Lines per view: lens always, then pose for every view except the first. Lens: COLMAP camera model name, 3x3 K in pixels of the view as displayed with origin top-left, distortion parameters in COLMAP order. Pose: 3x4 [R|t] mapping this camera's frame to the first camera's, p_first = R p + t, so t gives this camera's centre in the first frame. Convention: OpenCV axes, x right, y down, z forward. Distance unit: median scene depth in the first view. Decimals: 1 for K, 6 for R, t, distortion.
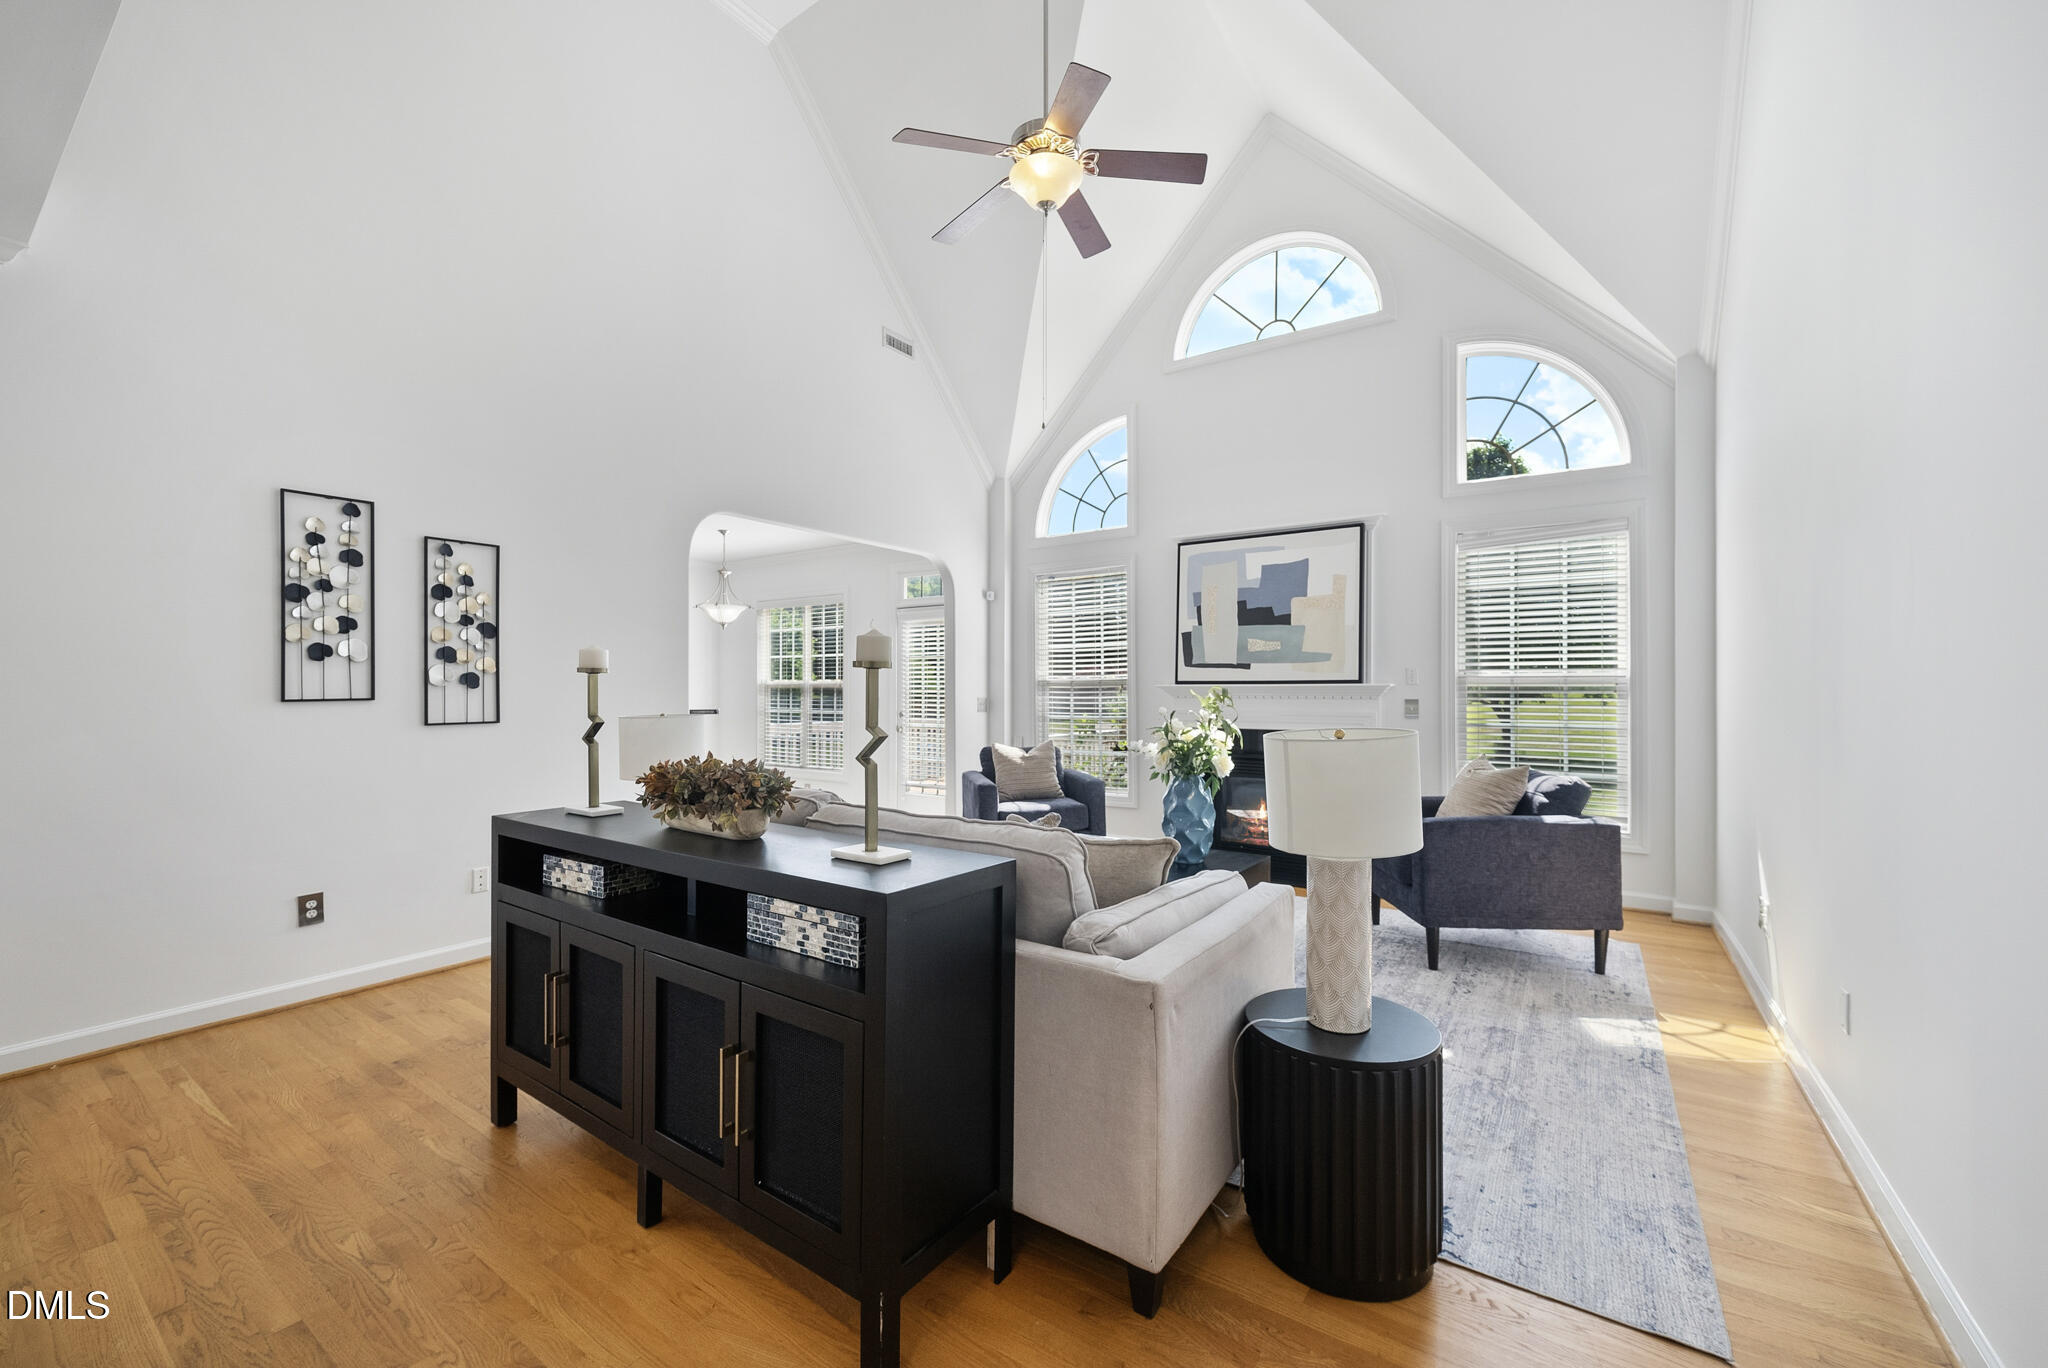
lens RADIAL K [[817.3, 0, 1019.1], [0, 817.3, 687.8], [0, 0, 1]] dist [-0.001952, -0.000441]
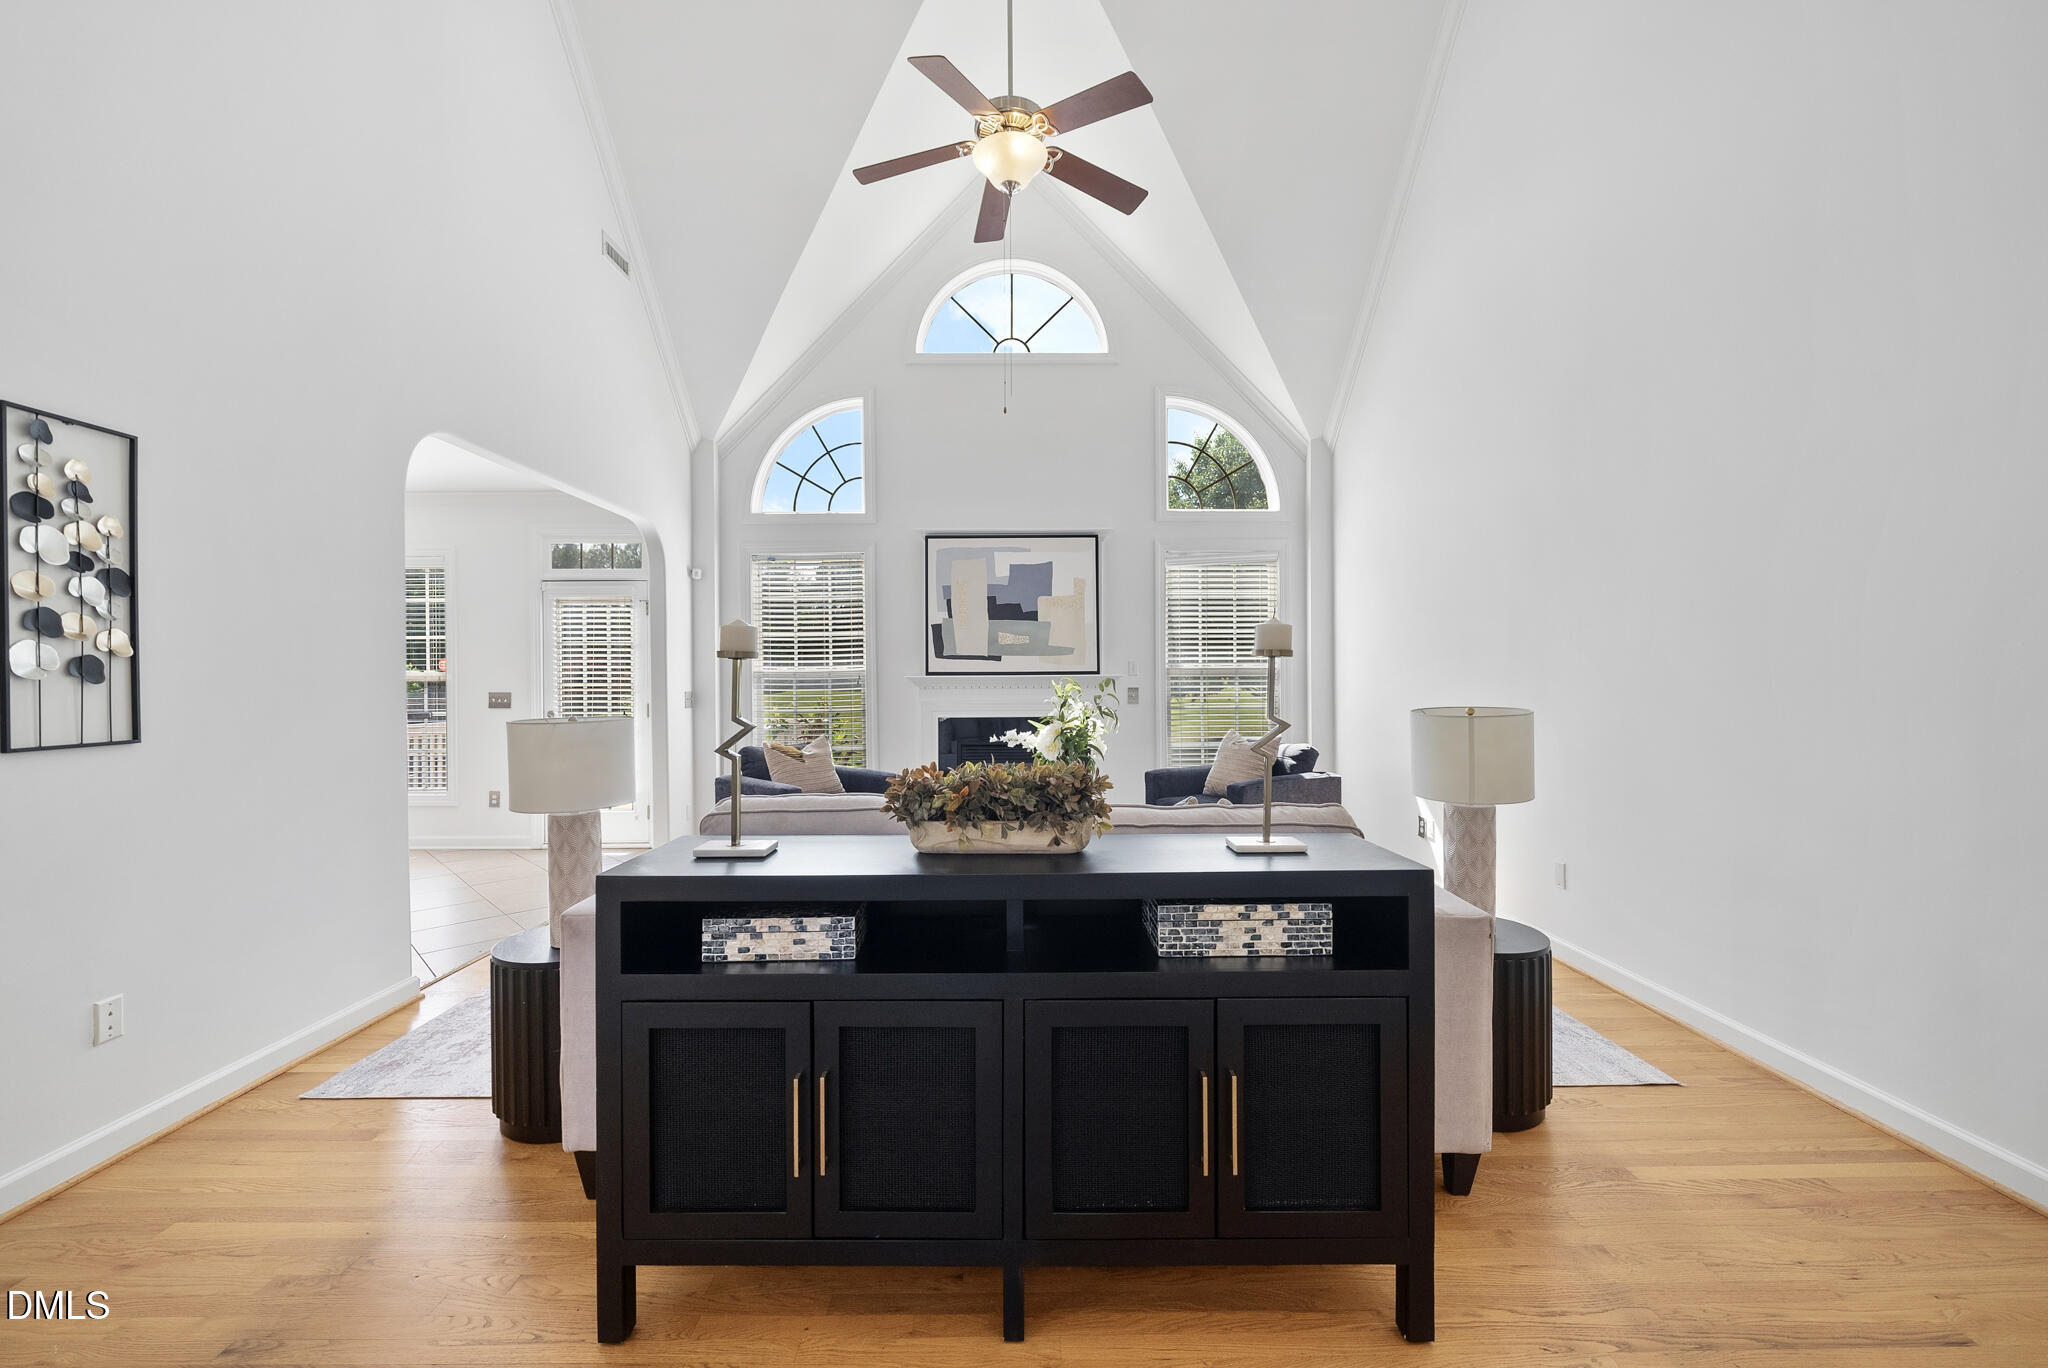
lens RADIAL K [[817.3, 0, 1021.3], [0, 817.3, 683.2], [0, 0, 1]] dist [-0.001952, -0.000441]
pose [[0.817466, -0.007049, 0.575934, -0.345224], [0.004671, 0.999973, 0.005610, 0.000344], [-0.575958, -0.001895, 0.817477, 0.125562]]
